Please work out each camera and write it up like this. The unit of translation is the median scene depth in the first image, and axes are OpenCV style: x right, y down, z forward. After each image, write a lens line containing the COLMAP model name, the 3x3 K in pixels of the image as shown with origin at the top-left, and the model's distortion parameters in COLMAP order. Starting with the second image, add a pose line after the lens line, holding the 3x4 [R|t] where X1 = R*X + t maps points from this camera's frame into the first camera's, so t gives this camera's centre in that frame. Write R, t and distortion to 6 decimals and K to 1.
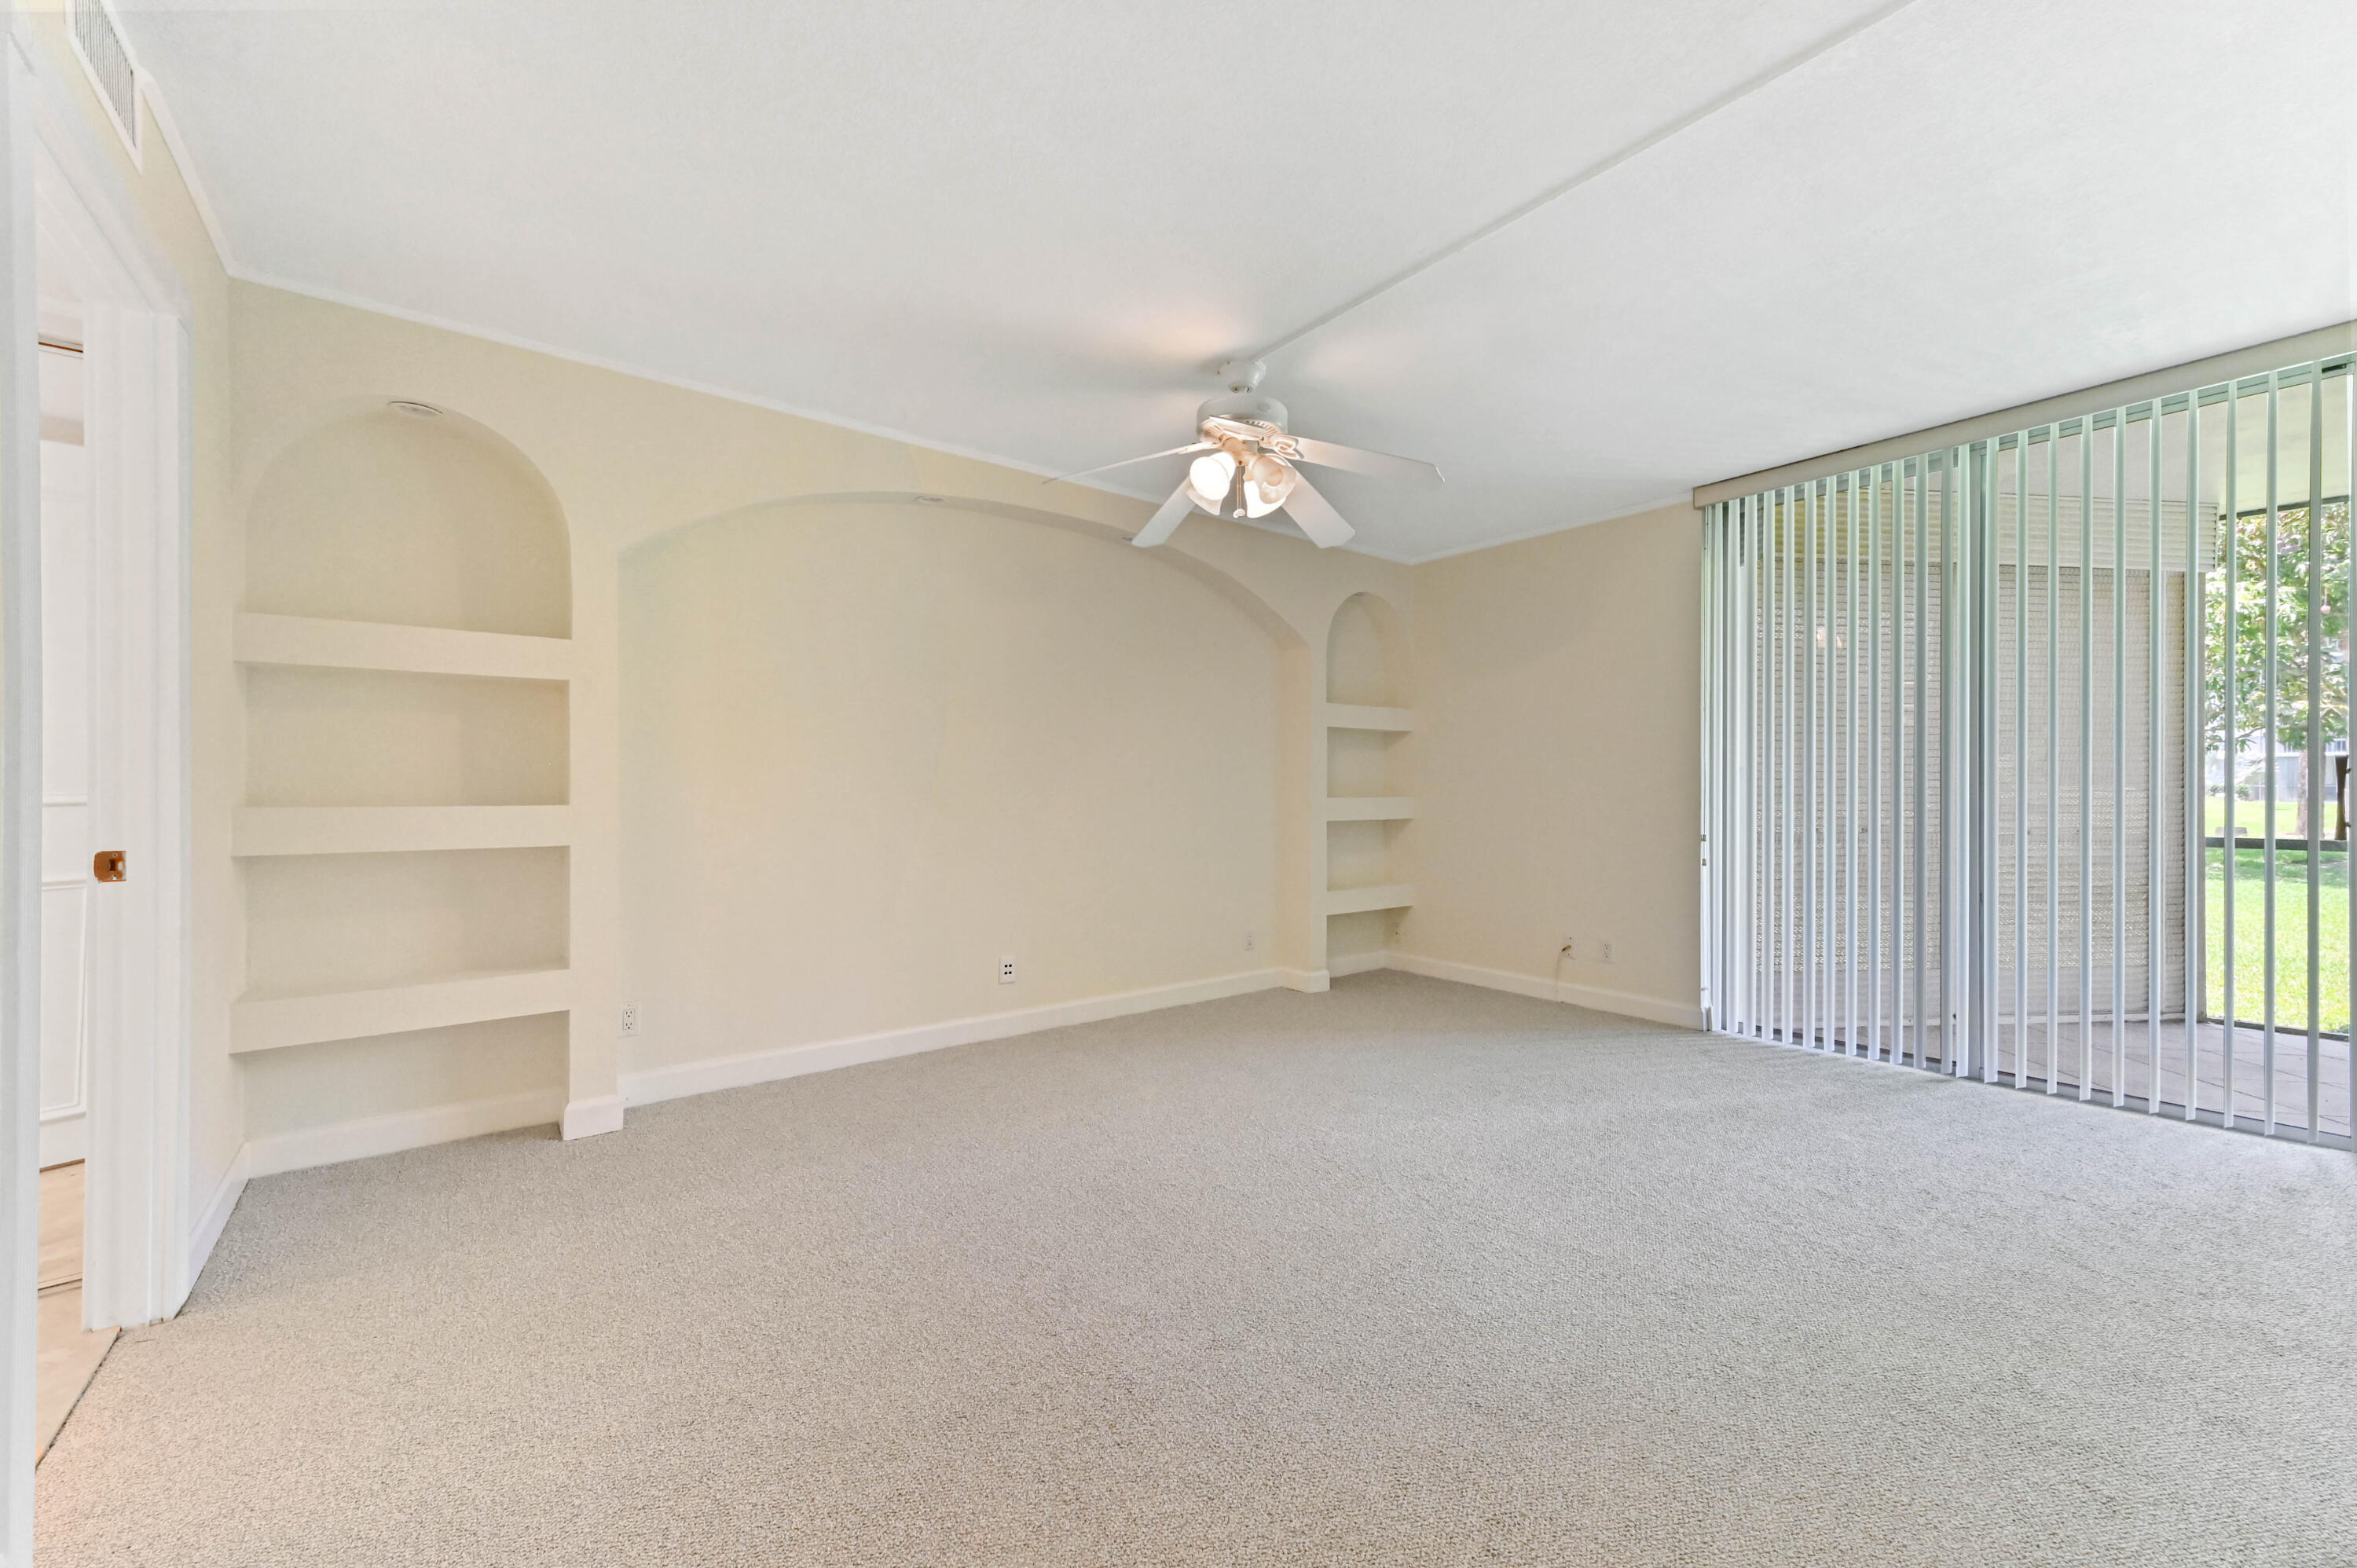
lens RADIAL K [[926.2, 0, 1178.5], [0, 926.2, 784.0], [0, 0, 1]] dist [0.014489, 0.000151]
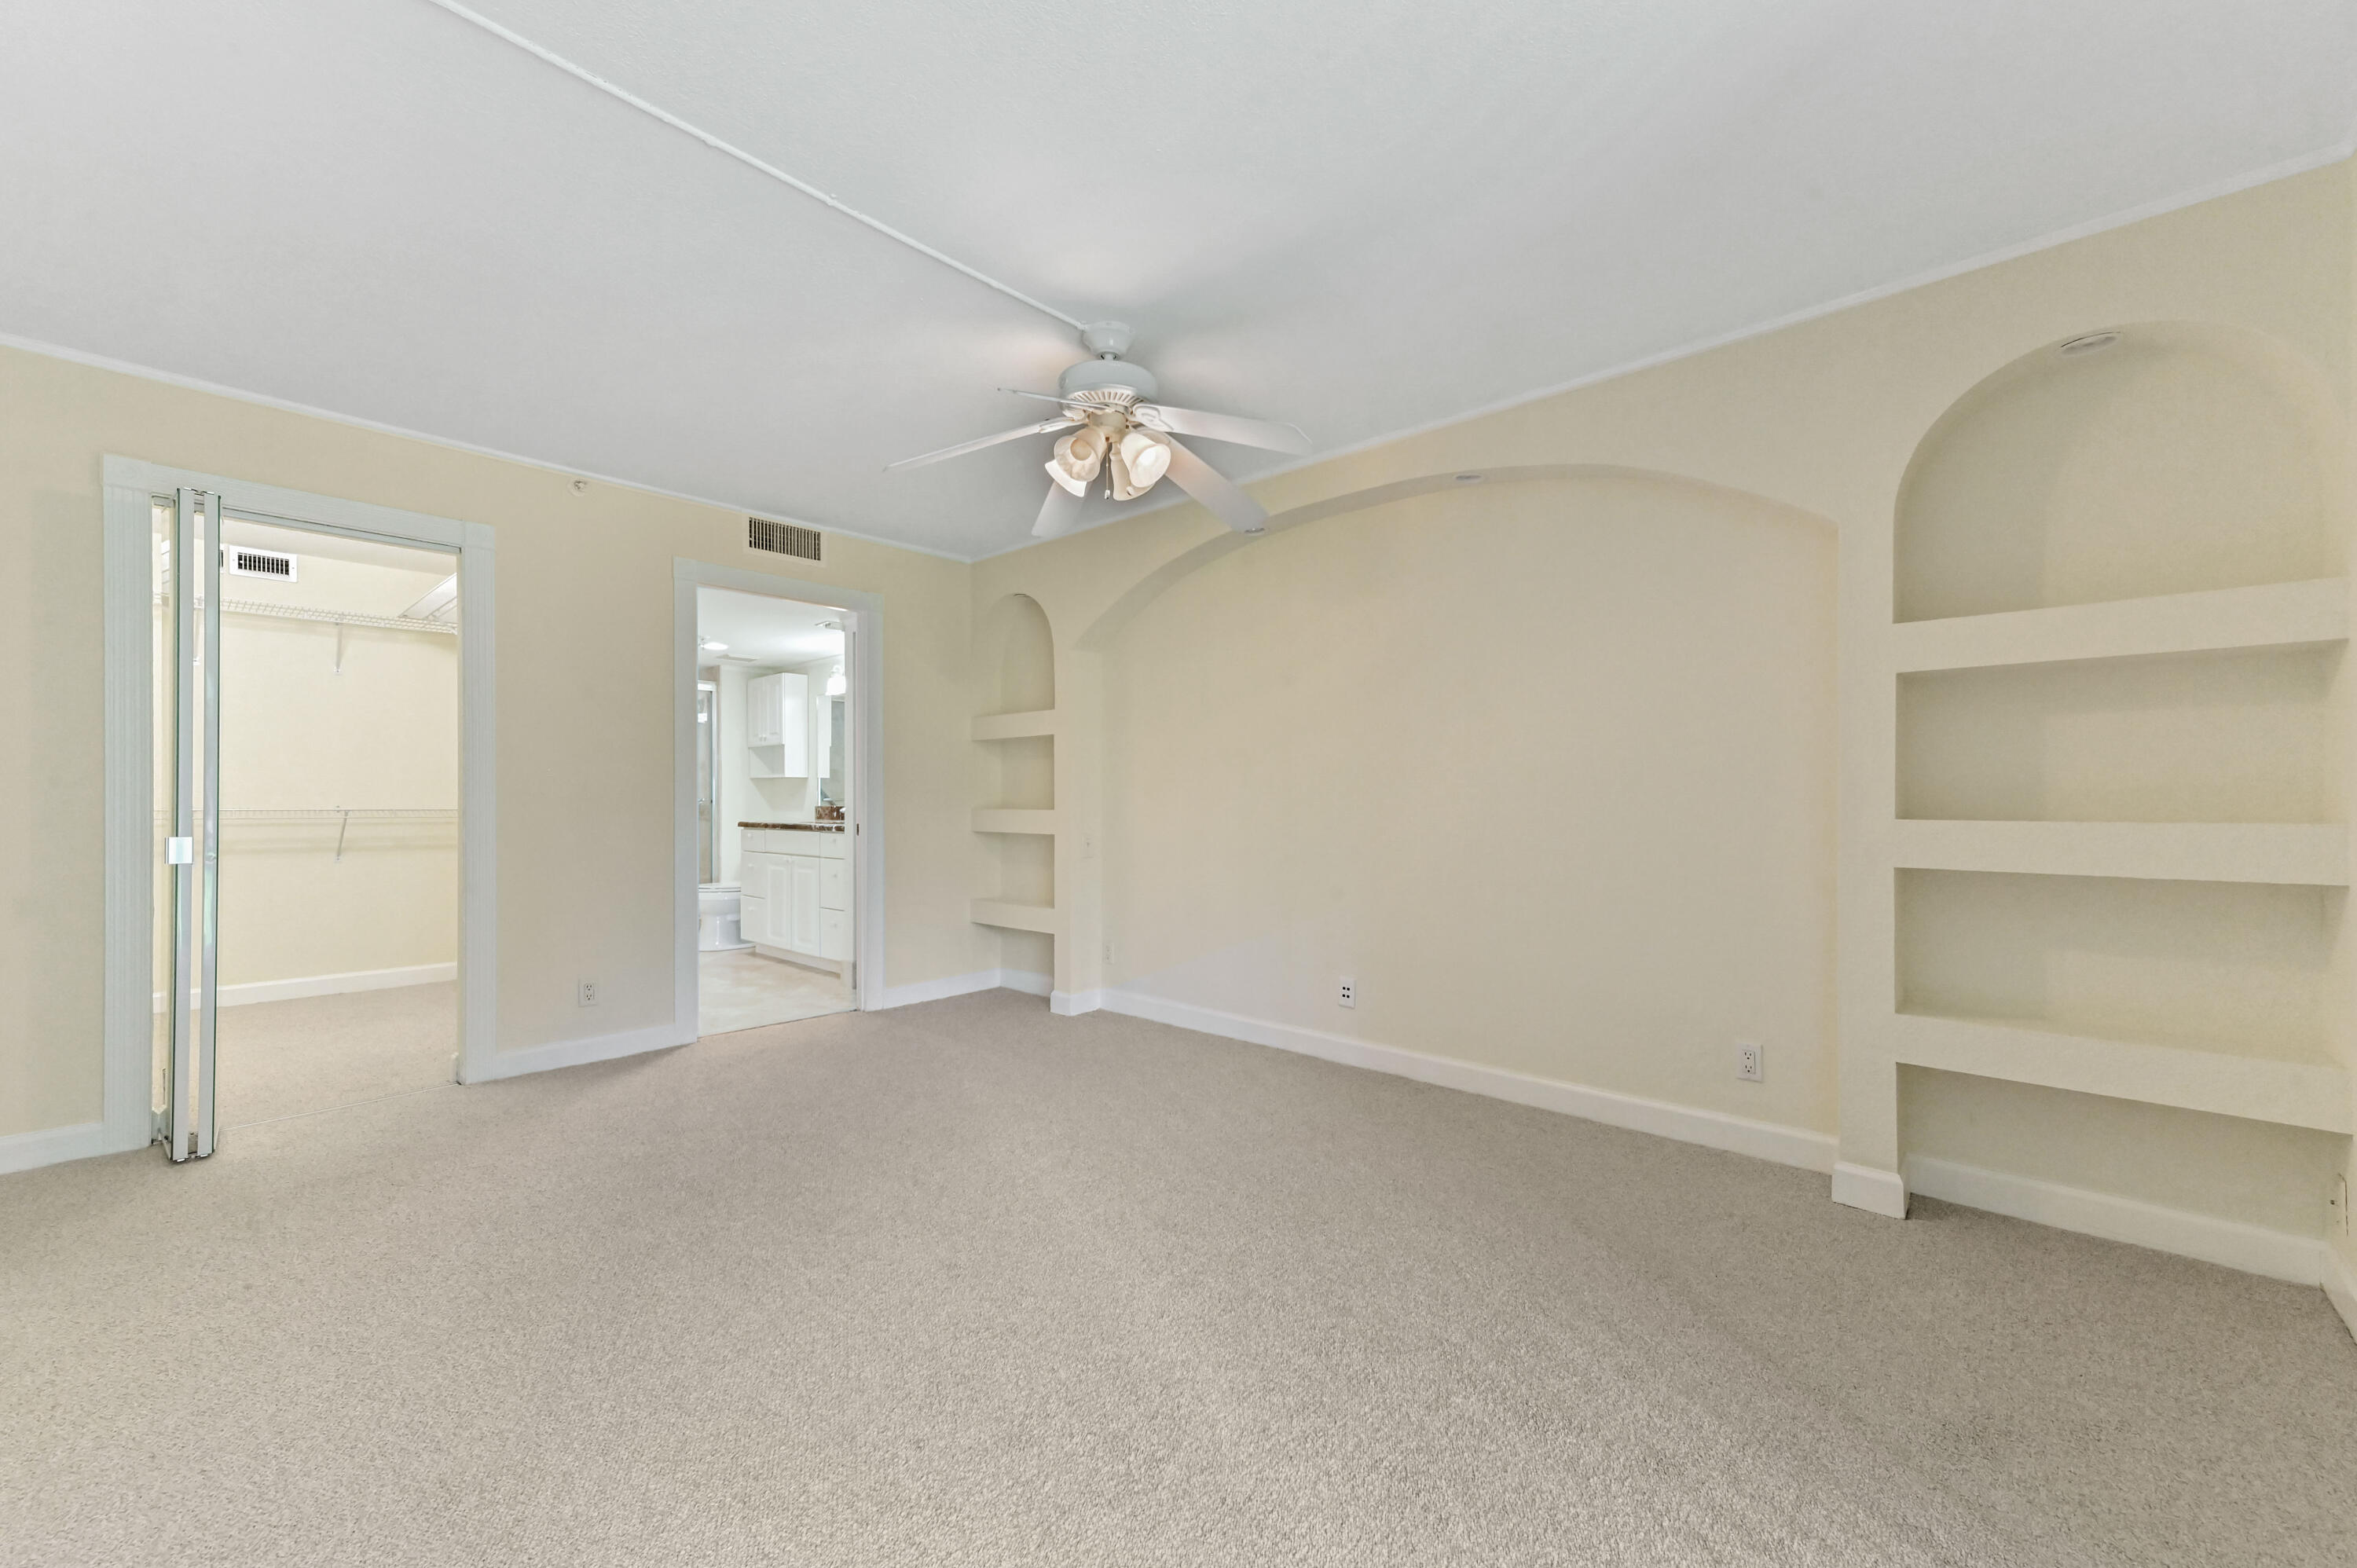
lens RADIAL K [[907.6, 0, 1178.5], [0, 907.6, 784.0], [0, 0, 1]] dist [-0.000630, -0.000005]
pose [[0.171168, -0.018223, -0.985073, 0.949223], [0.001719, 0.999833, -0.018198, 0.006482], [0.985240, 0.001422, 0.171171, 0.913578]]
